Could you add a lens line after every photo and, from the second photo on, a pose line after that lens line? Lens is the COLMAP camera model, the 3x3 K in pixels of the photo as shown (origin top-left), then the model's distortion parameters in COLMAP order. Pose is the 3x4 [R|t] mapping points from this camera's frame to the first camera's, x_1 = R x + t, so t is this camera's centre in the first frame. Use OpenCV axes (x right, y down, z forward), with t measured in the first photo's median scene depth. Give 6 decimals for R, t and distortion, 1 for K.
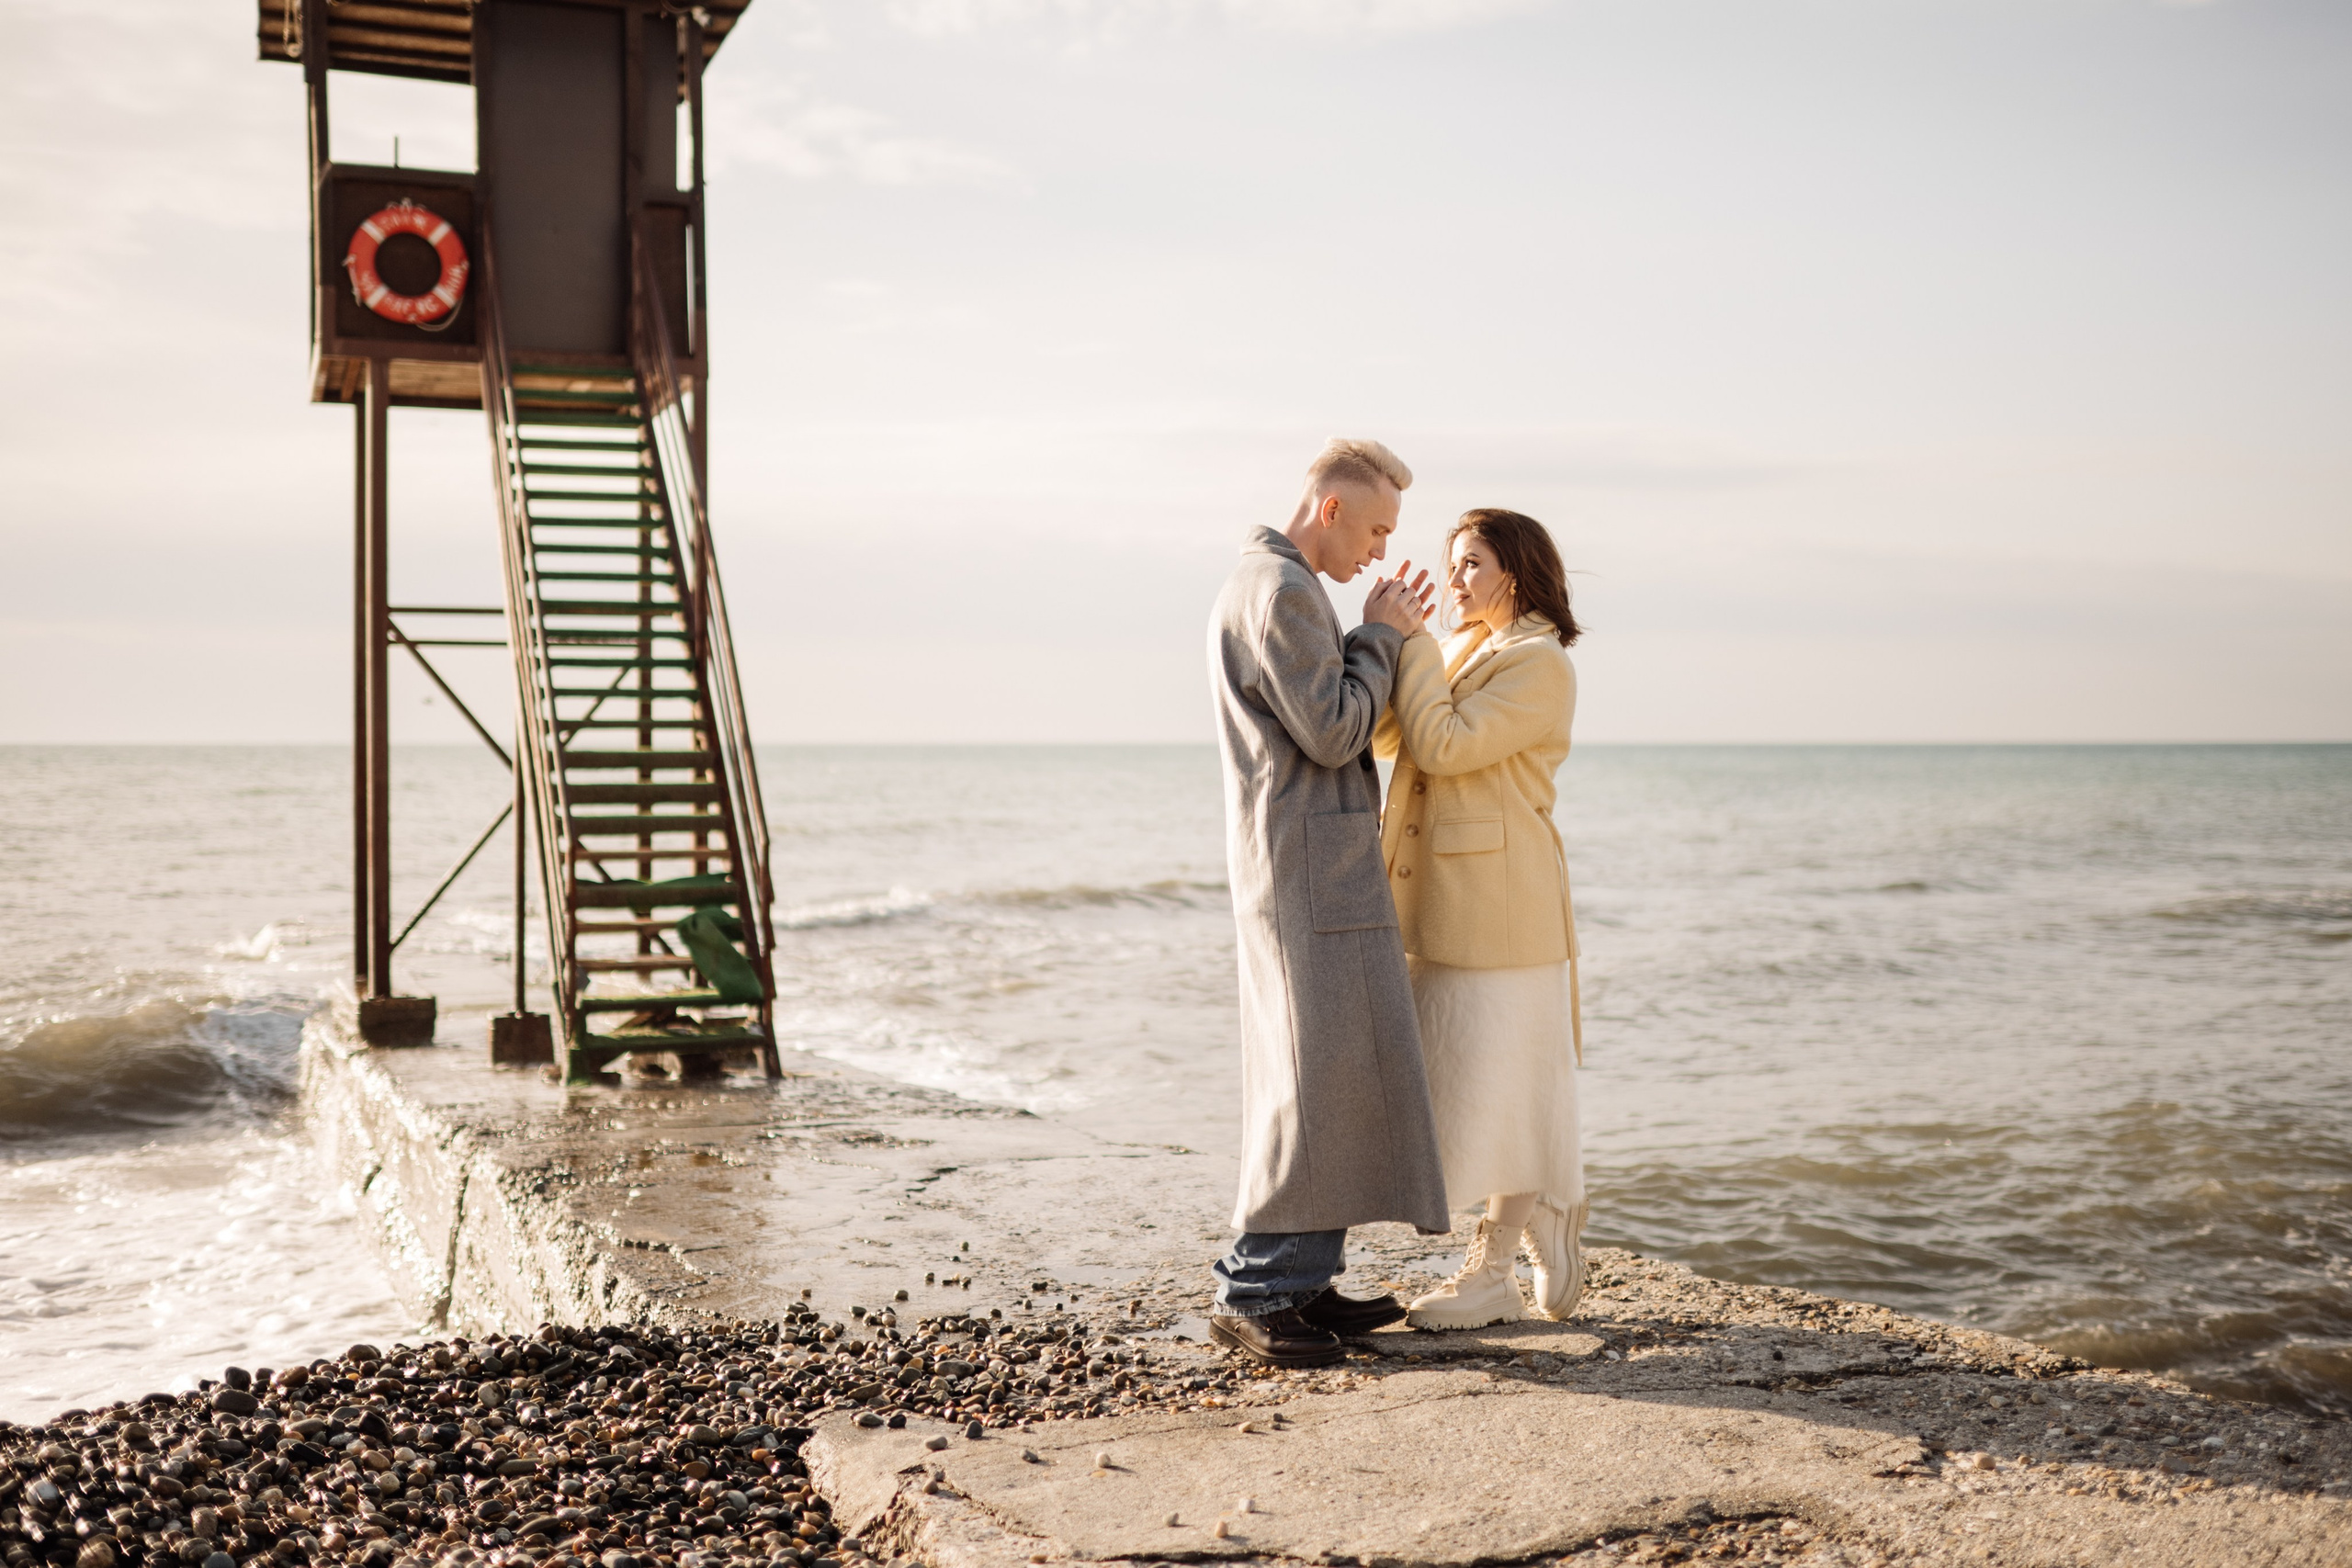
lens RADIAL K [[2421.3, 0, 1216.5], [0, 2421.3, 781.1], [0, 0, 1]] dist [-0.009167, 0.002187]
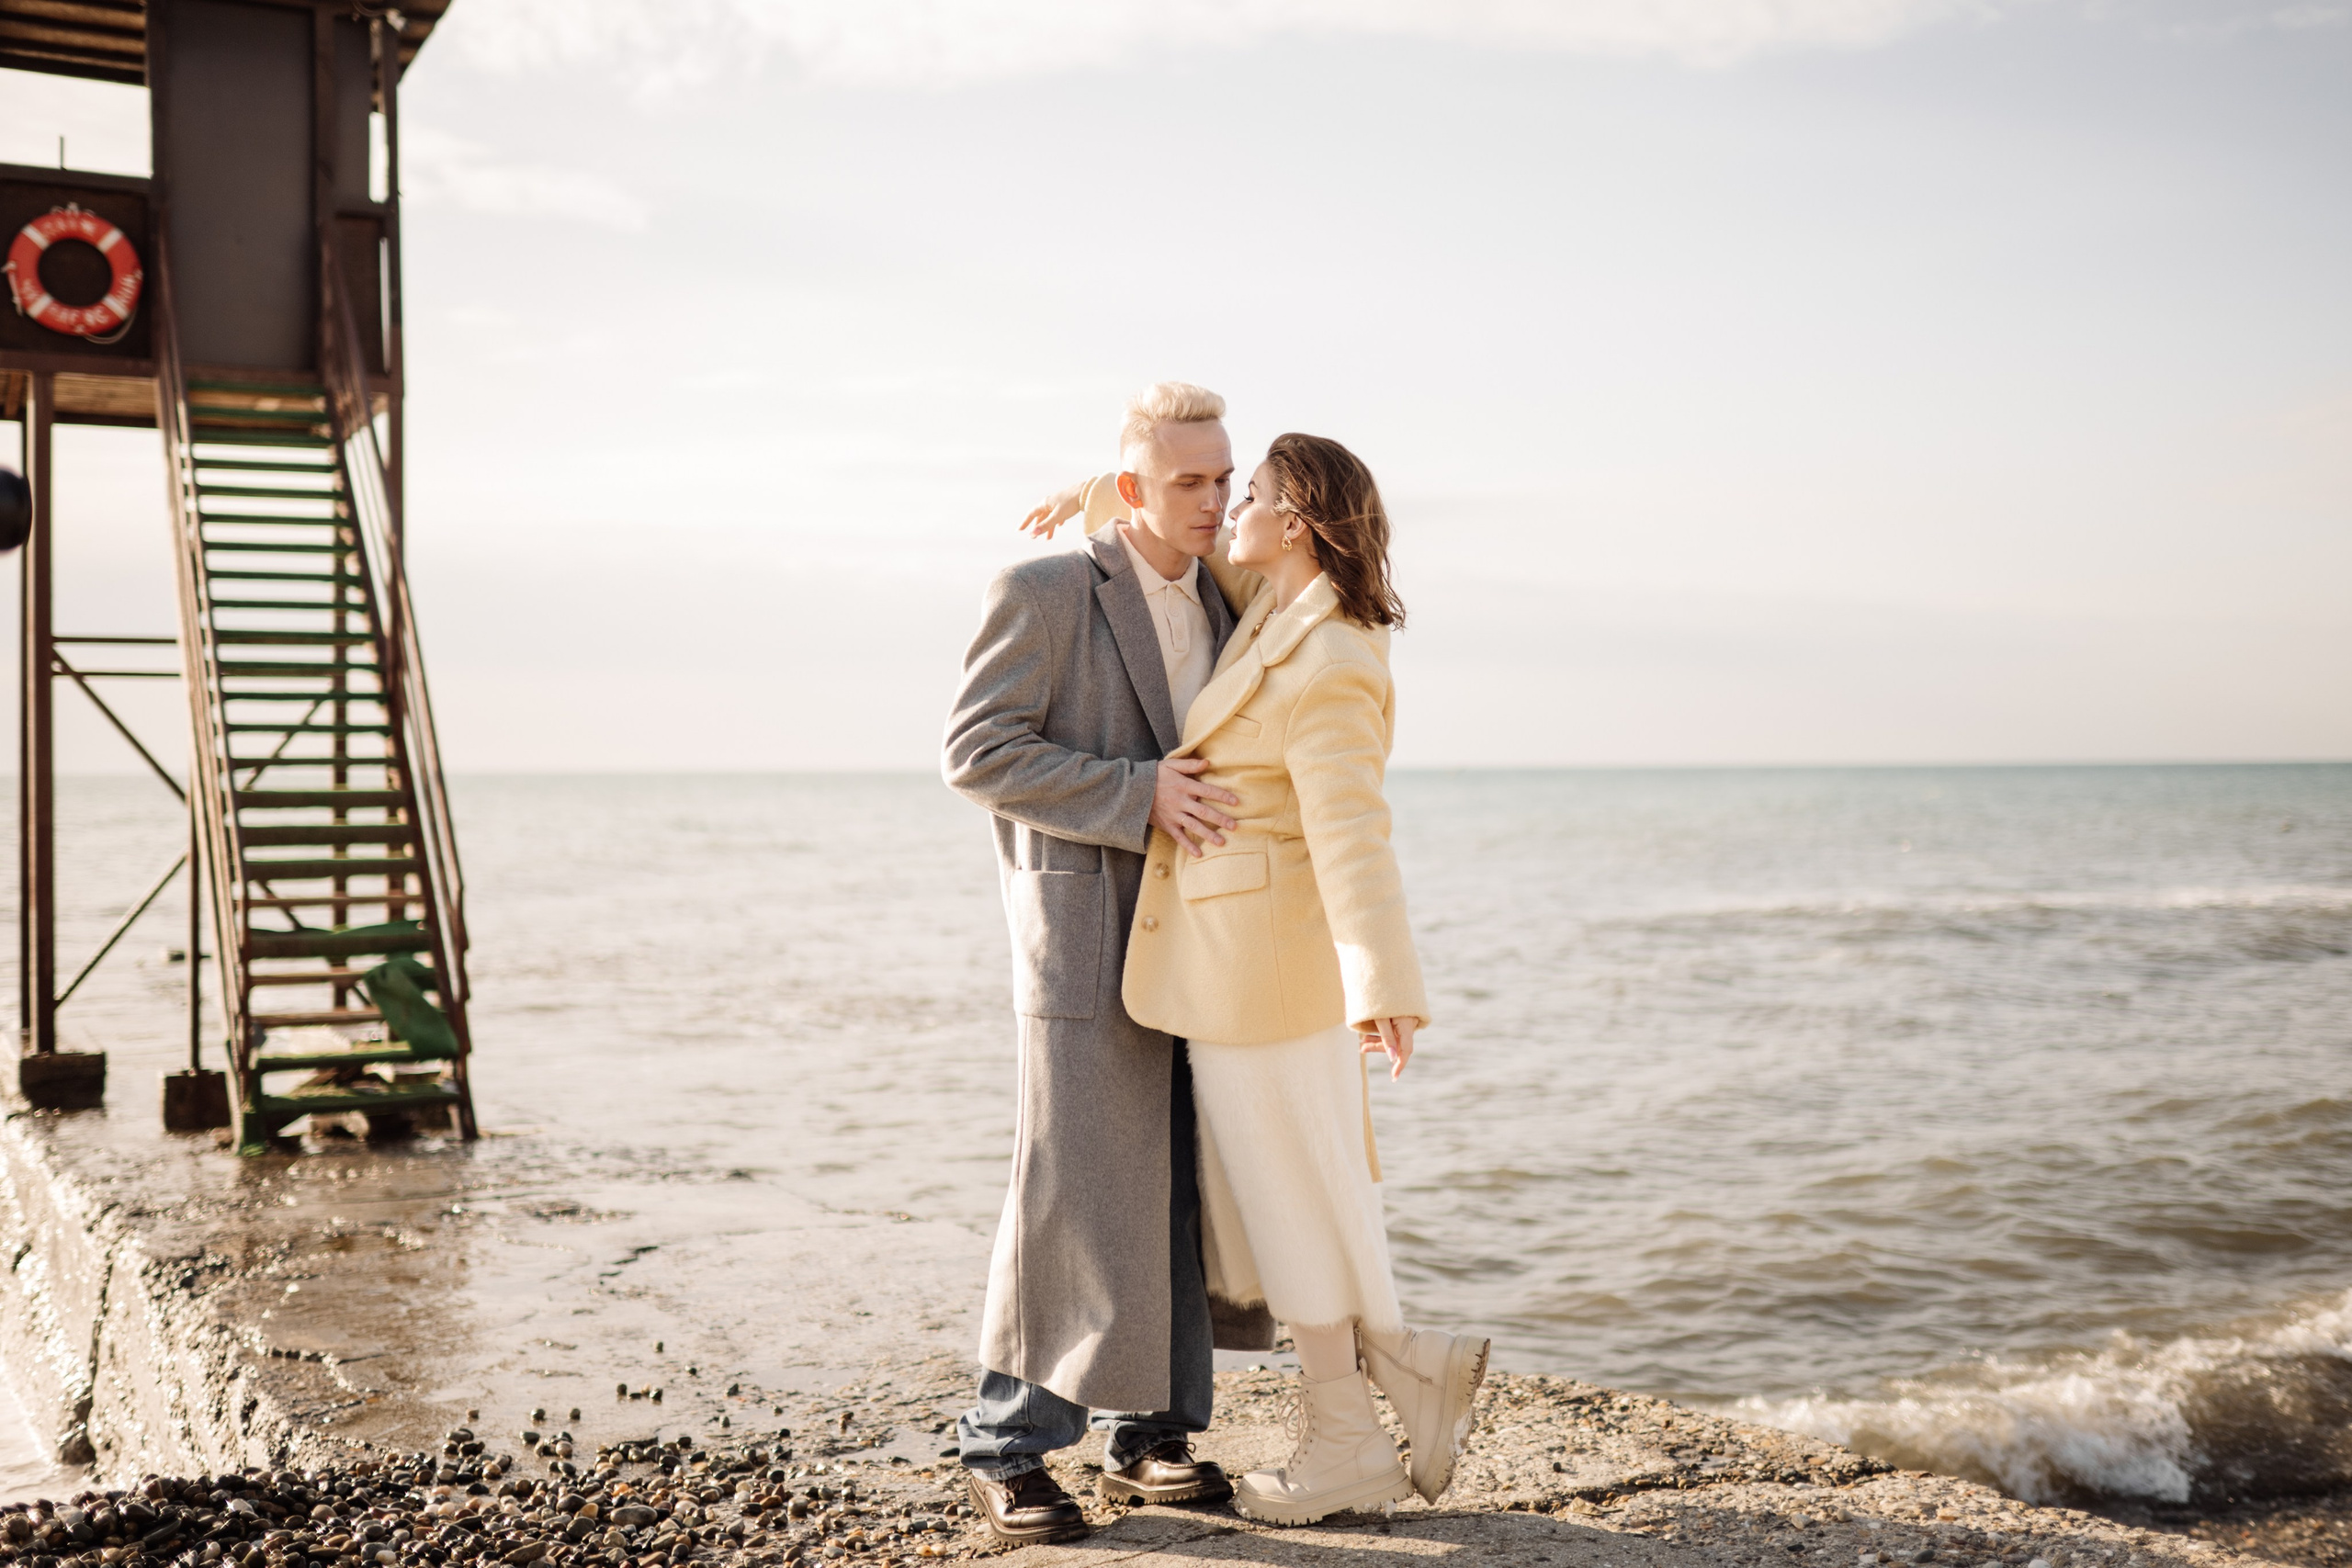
lens RADIAL K [[2372.8, 0, 1200.4], [0, 2372.8, 770.7], [0, 0, 1]] dist [-0.014662, 0.025647]
pose [[0.994263, -0.004835, 0.106850, 0.002075], [0.006383, 0.999879, -0.014153, -0.005344], [-0.106769, 0.014754, 0.994174, 0.052220]]
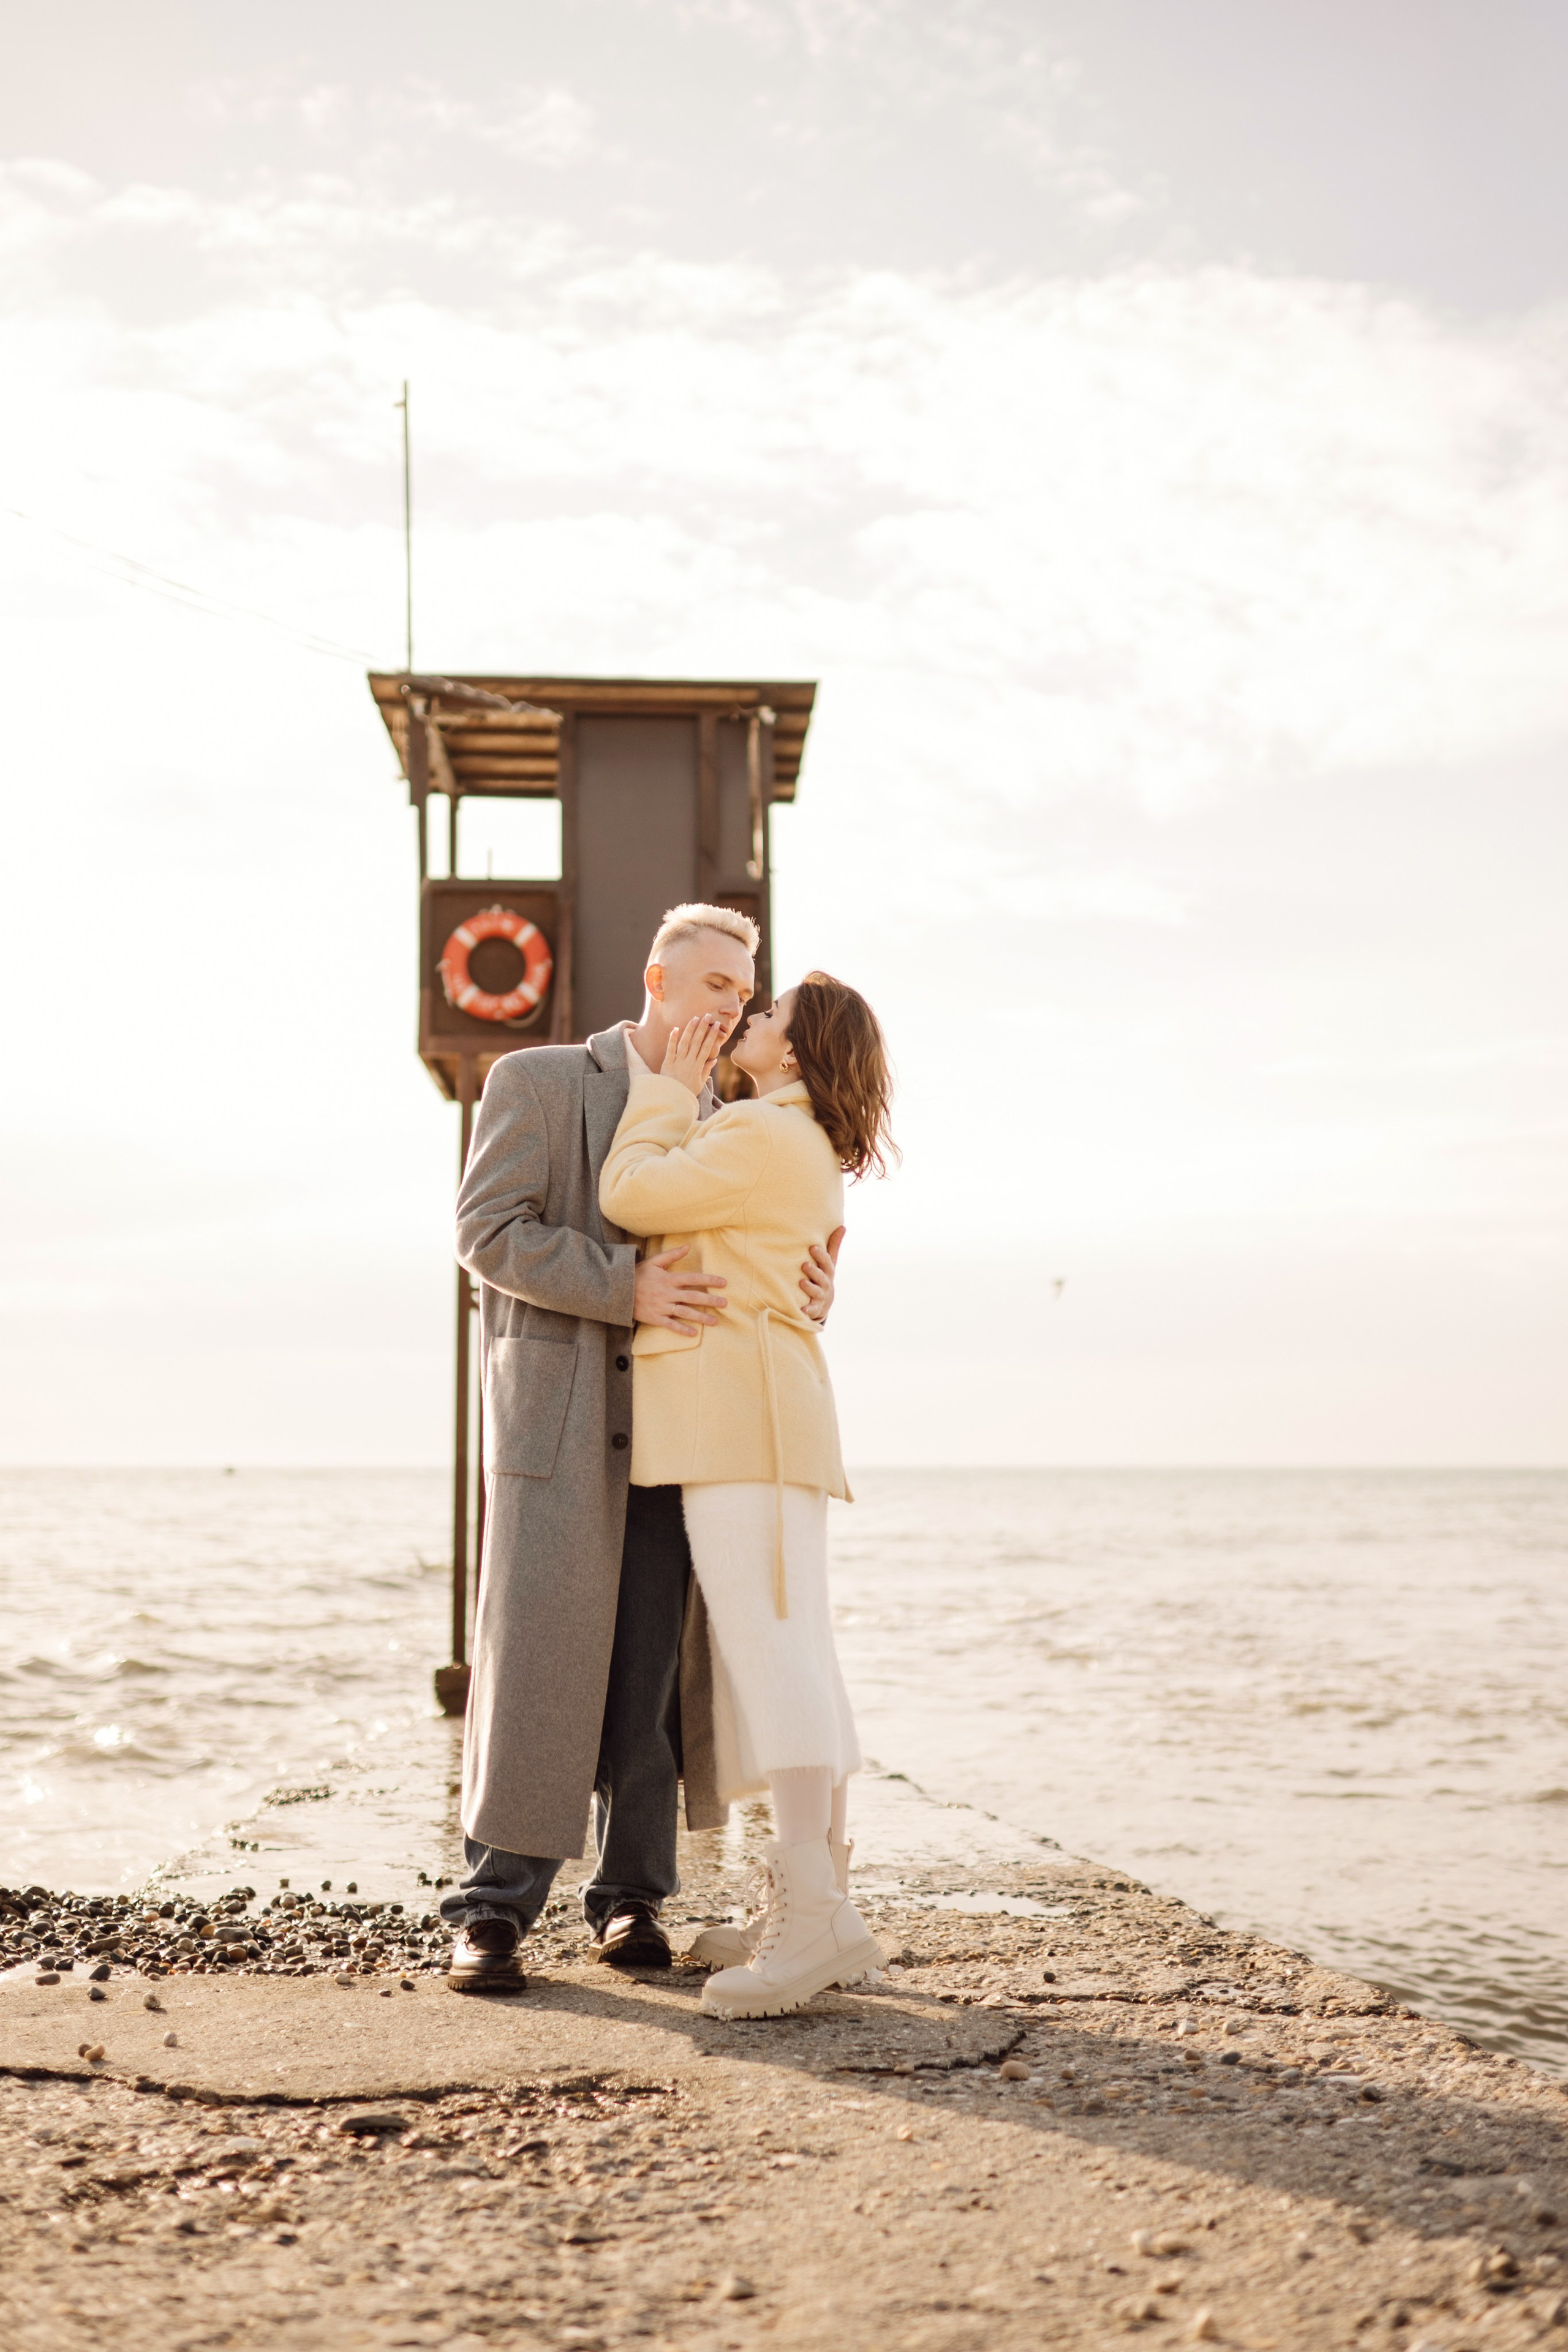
lens RADIAL K [[2464.0, 0, 784.0], [0, 2464.0, 1176.0], [0, 0, 1]] dist [-0.004844, 0.001893]
pose [[0.943022, -0.038288, -0.330520, 0.182041], [-0.007093, 0.990818, -0.135013, 0.031029], [0.332655, 0.129665, 0.934092, 0.050829]]
